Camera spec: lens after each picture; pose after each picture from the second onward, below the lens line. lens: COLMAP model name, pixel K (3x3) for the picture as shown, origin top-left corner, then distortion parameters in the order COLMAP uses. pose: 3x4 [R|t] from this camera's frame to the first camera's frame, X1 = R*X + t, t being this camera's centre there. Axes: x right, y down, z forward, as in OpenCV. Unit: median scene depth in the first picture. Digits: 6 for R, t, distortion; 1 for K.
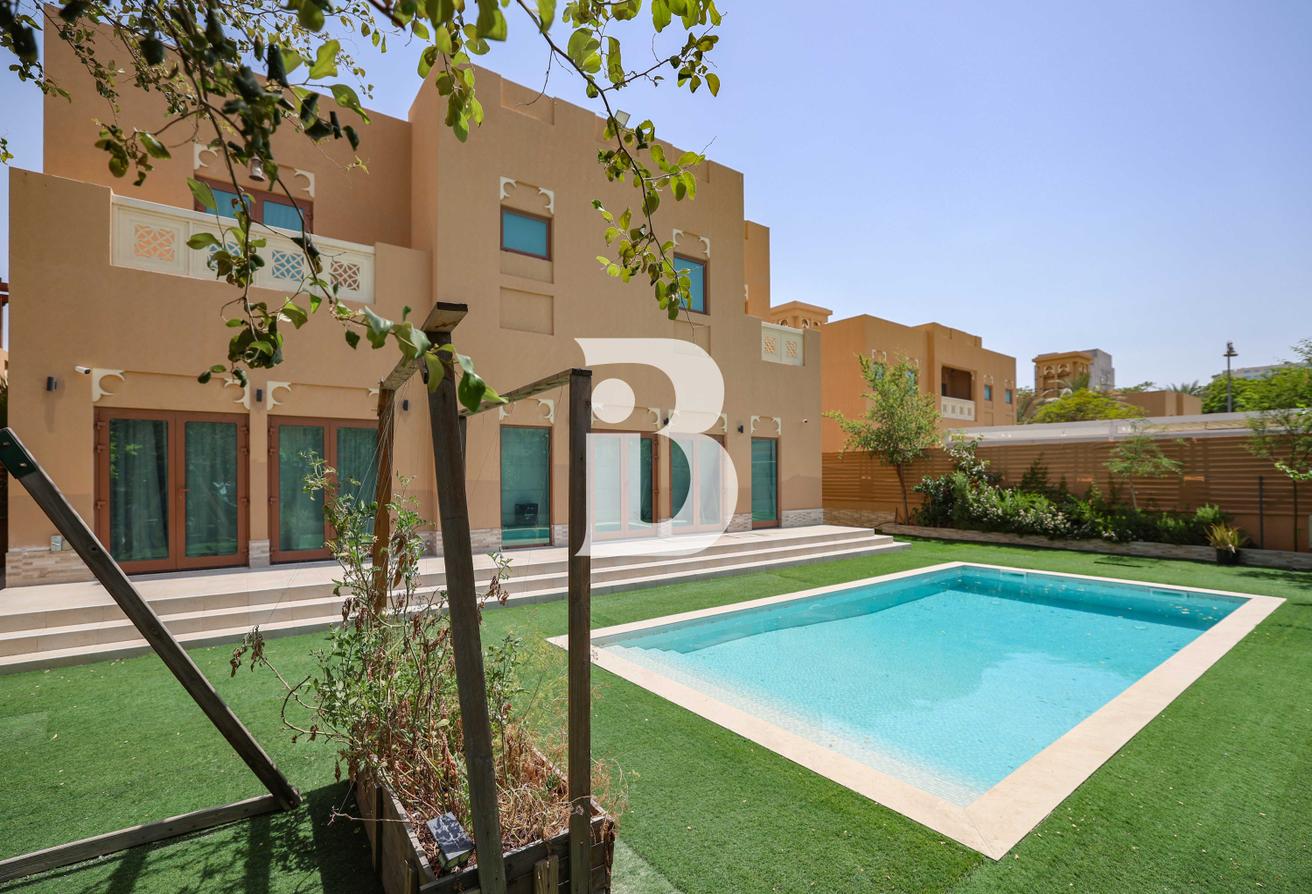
lens RADIAL K [[526.5, 0, 618.9], [0, 526.5, 484.2], [0, 0, 1]] dist [-0.000891, -0.000204]
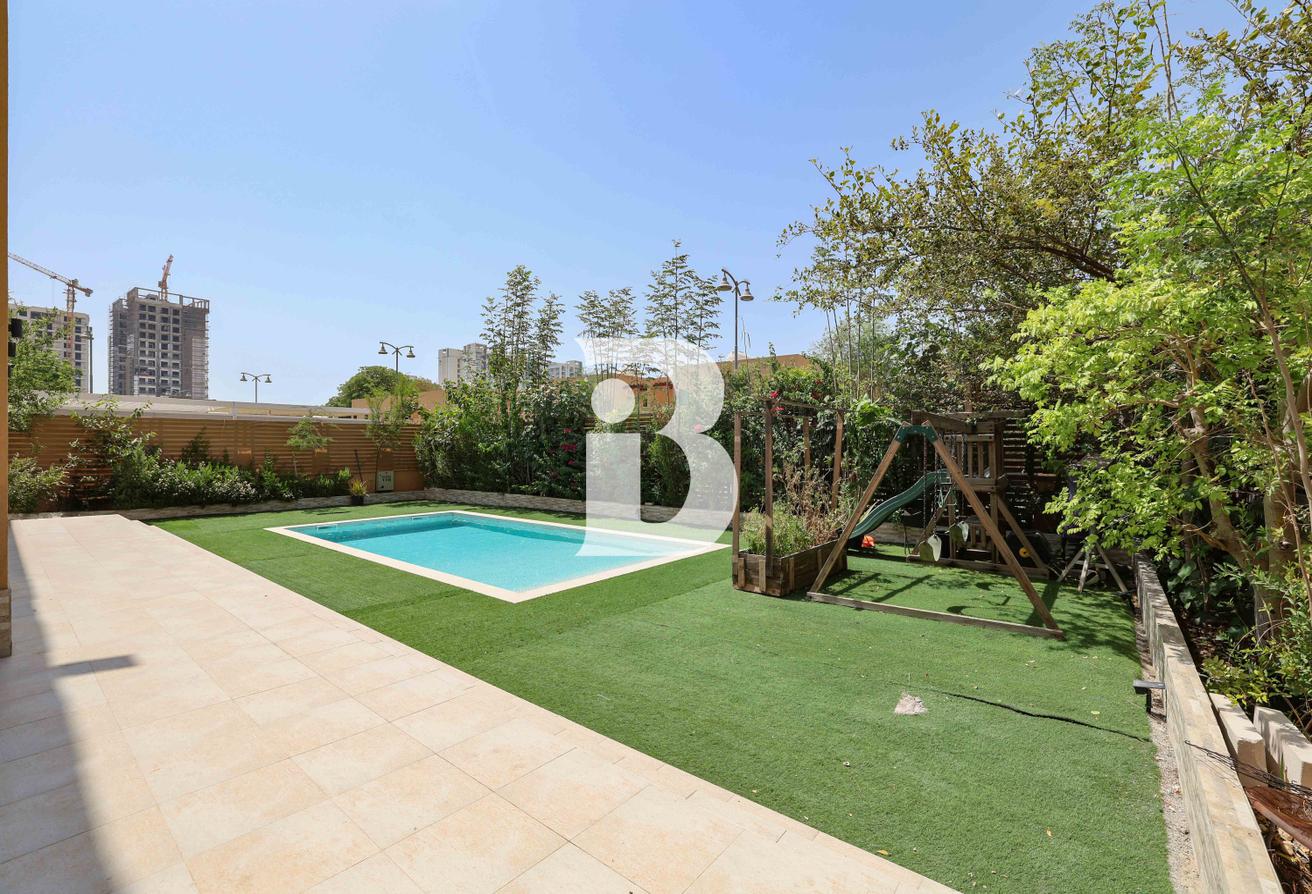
lens RADIAL K [[571.1, 0, 681.3], [0, 571.1, 434.8], [0, 0, 1]] dist [-0.000414, -0.000087]
pose [[-0.317795, 0.028407, 0.947734, -0.666605], [0.007649, 0.999595, -0.027396, -0.005881], [-0.948129, -0.001457, -0.317883, 0.506820]]
